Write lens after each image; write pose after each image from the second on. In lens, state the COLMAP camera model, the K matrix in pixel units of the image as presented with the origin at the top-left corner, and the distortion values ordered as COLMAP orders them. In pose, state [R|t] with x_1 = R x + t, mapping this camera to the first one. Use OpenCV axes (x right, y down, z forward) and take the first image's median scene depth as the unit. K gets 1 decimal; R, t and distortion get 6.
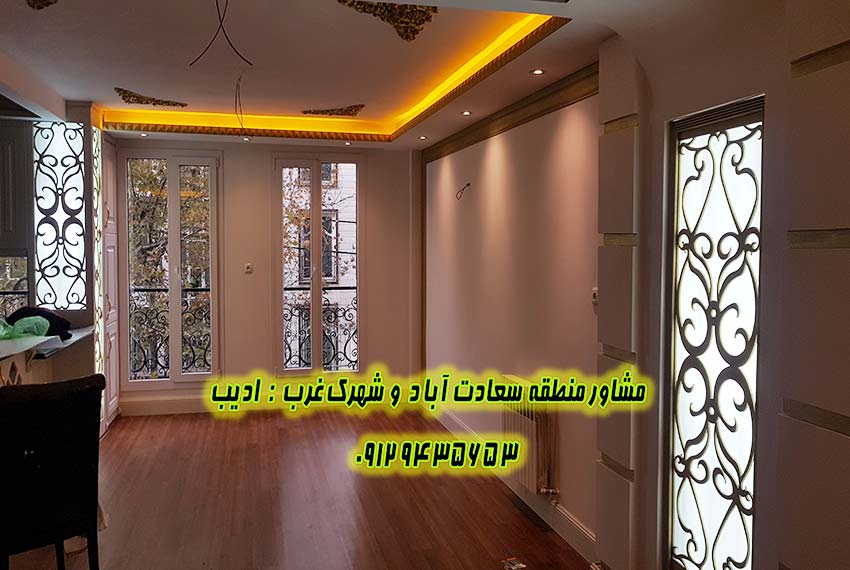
lens RADIAL K [[680.5, 0, 422.8], [0, 680.5, 284.0], [0, 0, 1]] dist [-0.017421, -0.009820]
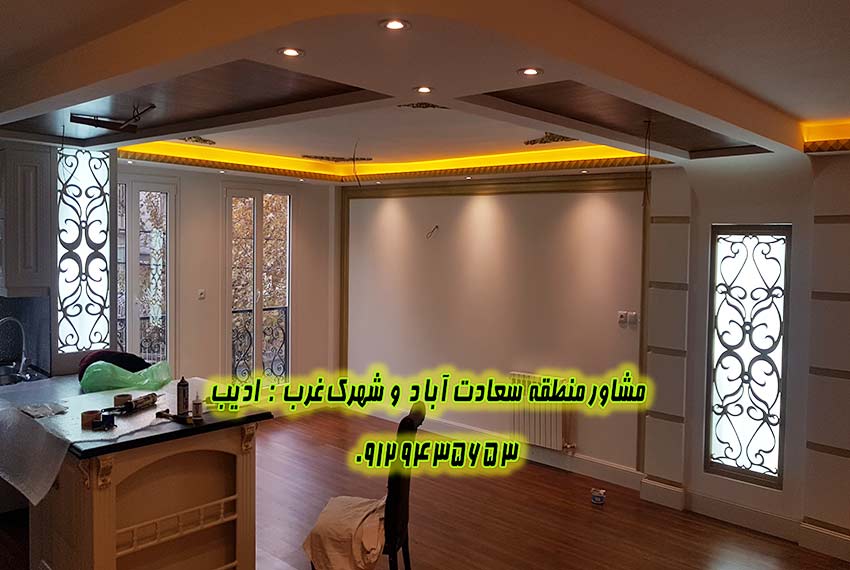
lens RADIAL K [[680.5, 0, 424.6], [0, 680.5, 282.3], [0, 0, 1]] dist [-0.017421, -0.009820]
pose [[0.819419, -0.023650, 0.572707, -0.689110], [0.016717, 0.999709, 0.017364, -0.065377], [-0.572951, -0.004655, 0.819576, -0.033213]]
